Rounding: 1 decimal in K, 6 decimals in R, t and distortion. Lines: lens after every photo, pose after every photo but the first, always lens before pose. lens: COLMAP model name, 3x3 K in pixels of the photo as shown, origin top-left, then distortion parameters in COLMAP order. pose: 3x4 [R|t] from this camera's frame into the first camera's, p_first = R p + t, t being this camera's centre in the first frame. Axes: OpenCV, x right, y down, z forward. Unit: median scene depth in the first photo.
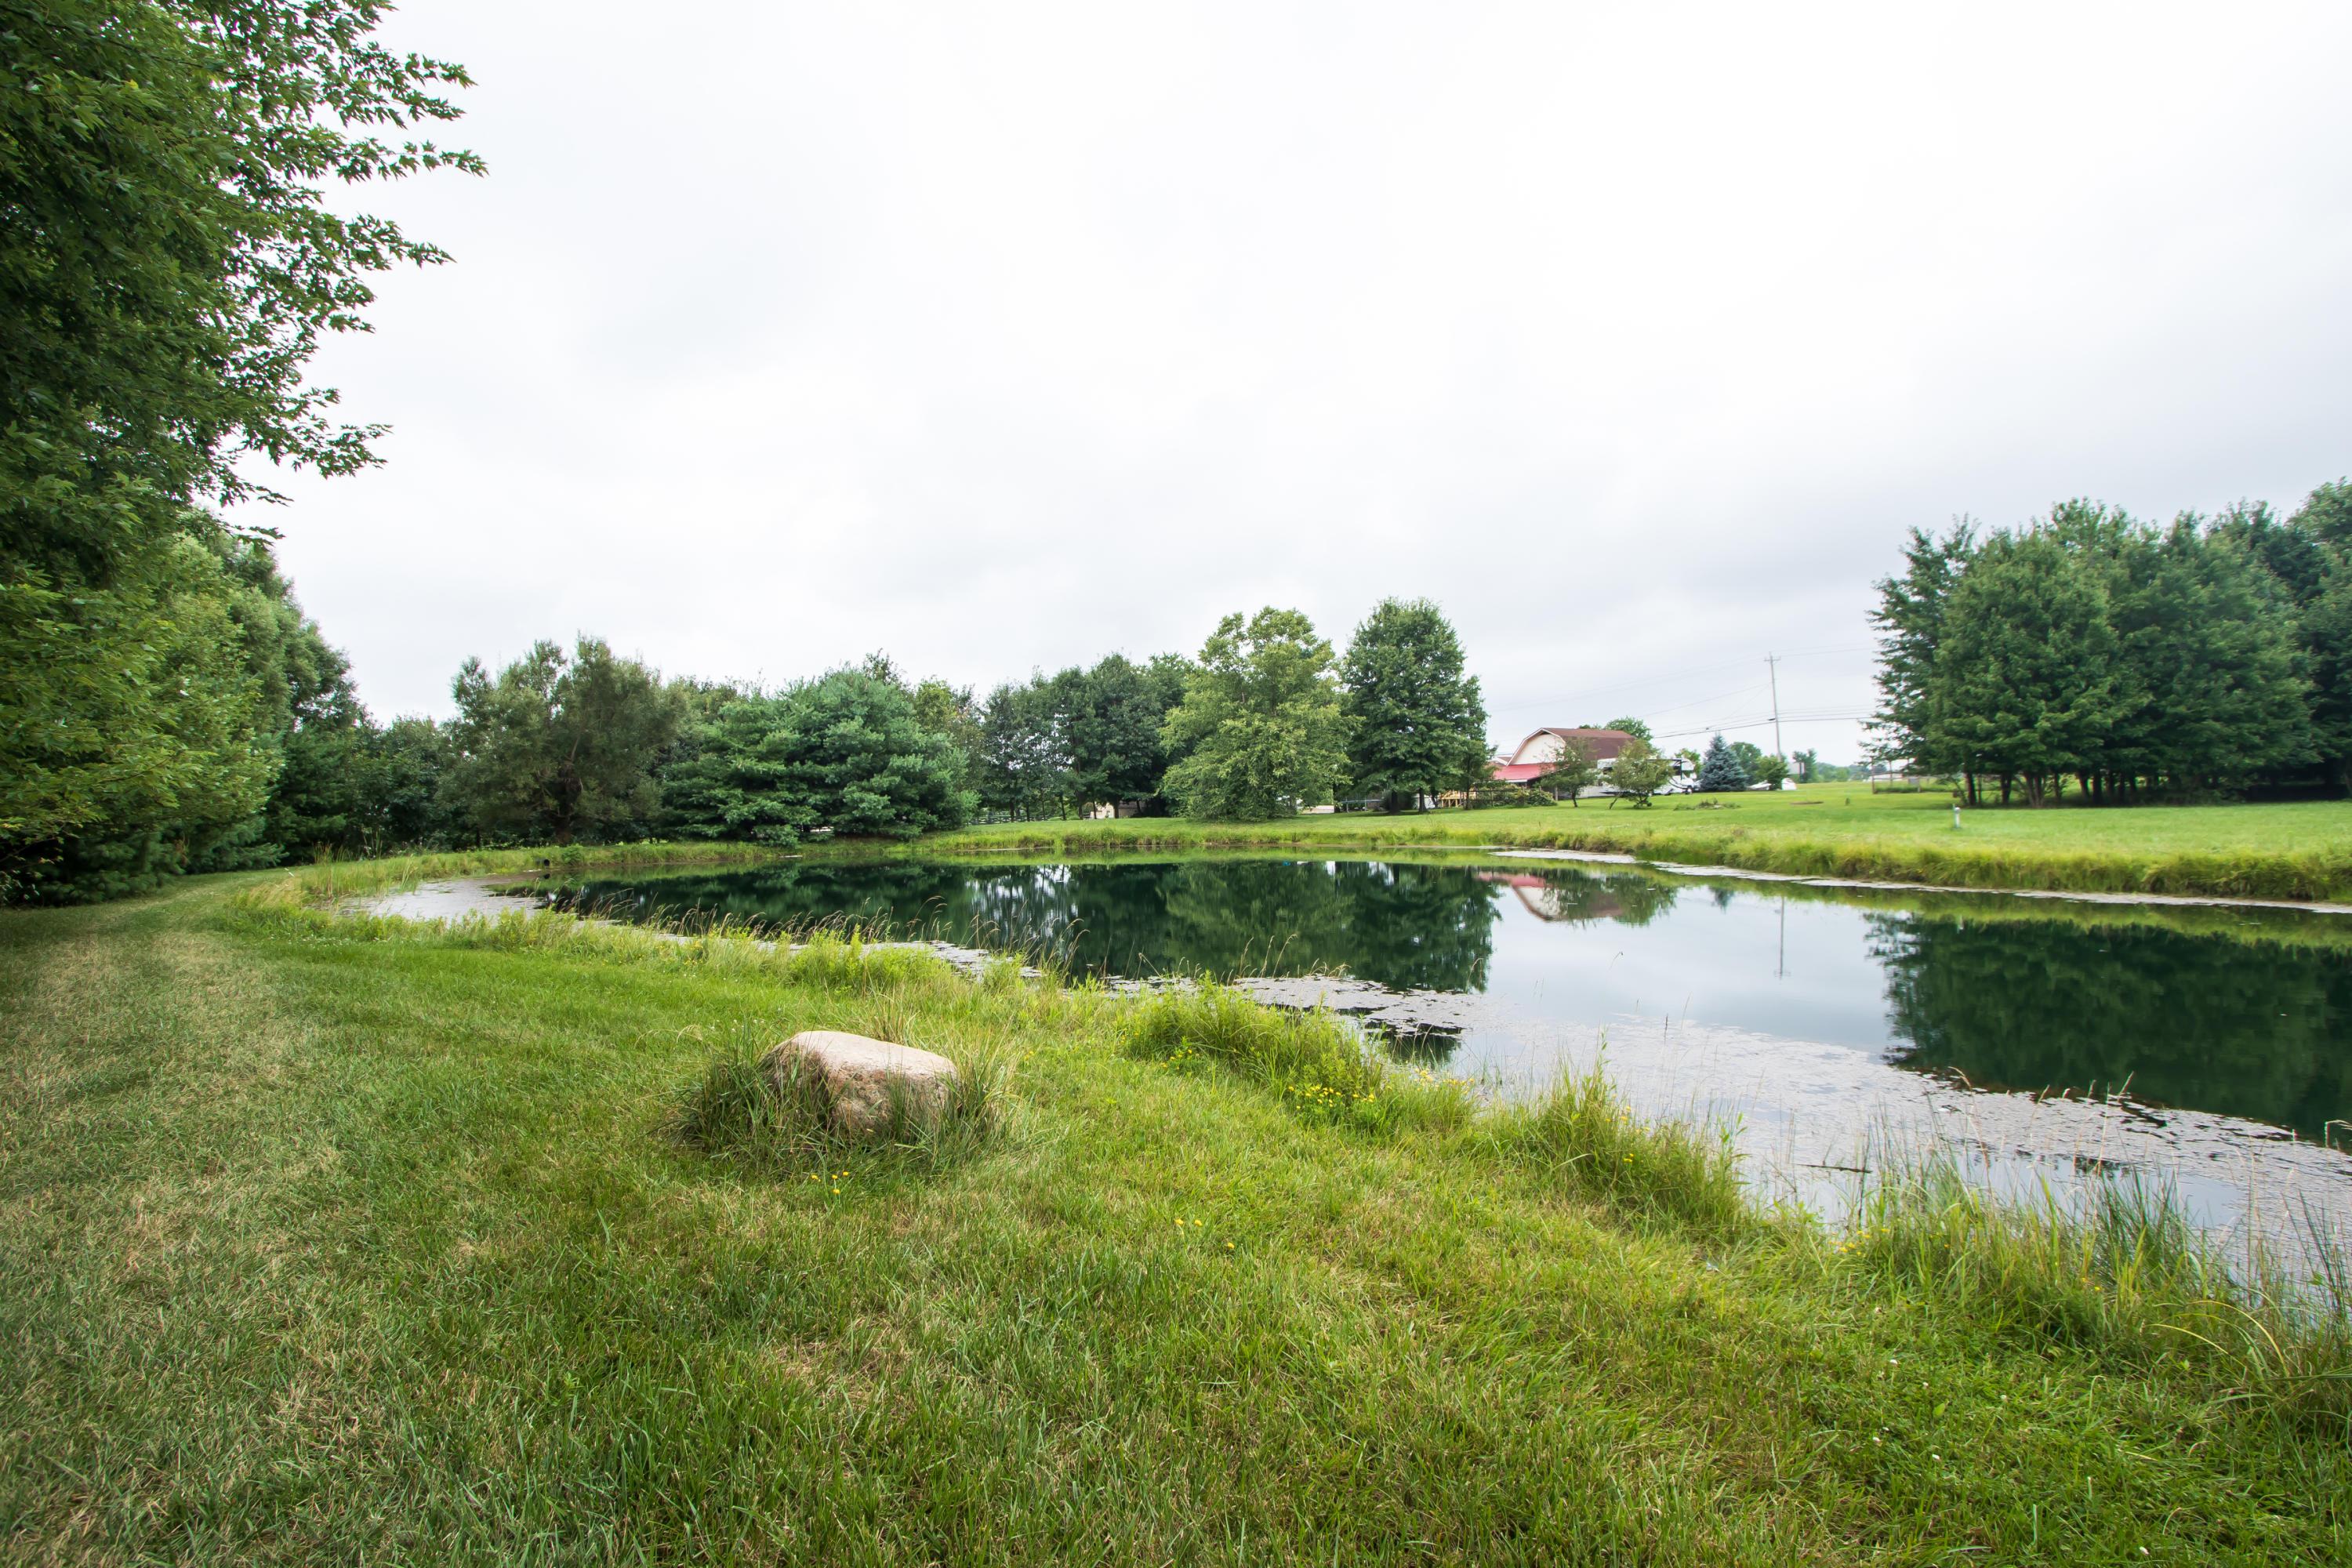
lens RADIAL K [[1082.3, 0, 1187.8], [0, 1082.3, 781.7], [0, 0, 1]] dist [-0.009738, 0.001438]
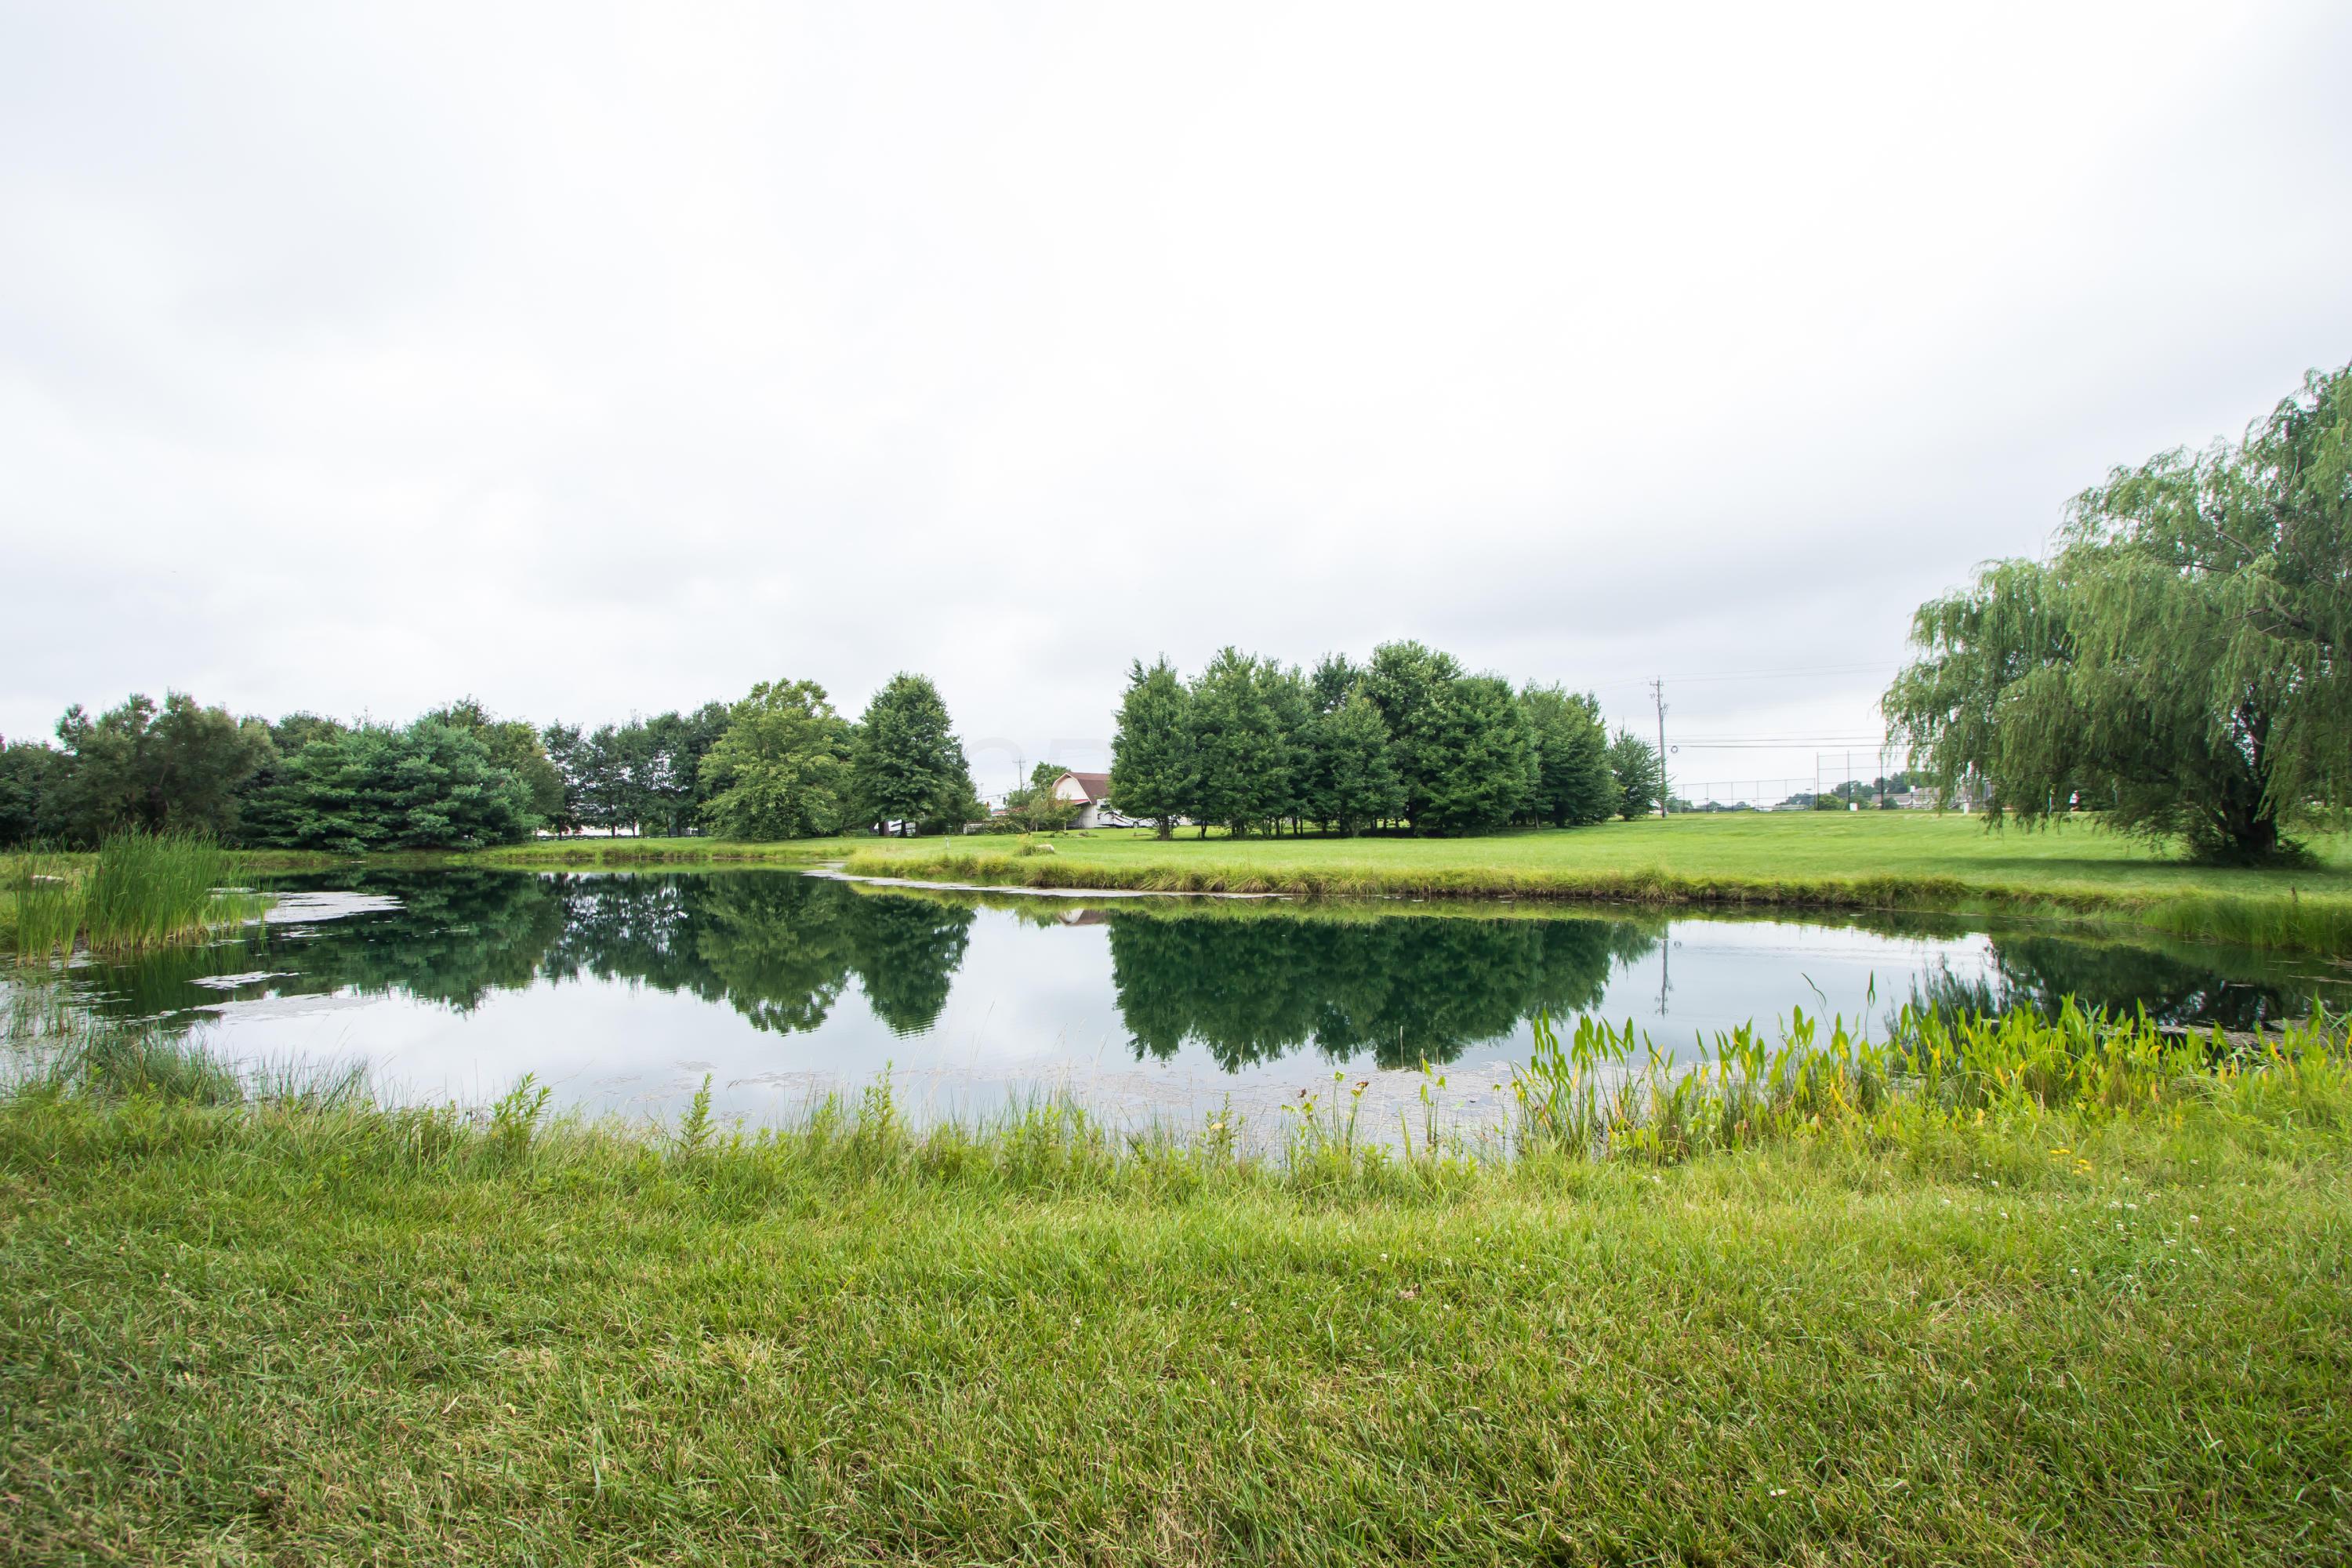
lens RADIAL K [[1082.3, 0, 1164.4], [0, 1082.3, 791.5], [0, 0, 1]] dist [-0.009738, 0.001438]
pose [[0.984952, 0.024514, 0.171082, 0.349512], [-0.022421, 0.999648, -0.014155, -0.018207], [-0.171368, 0.010107, 0.985155, -0.423652]]
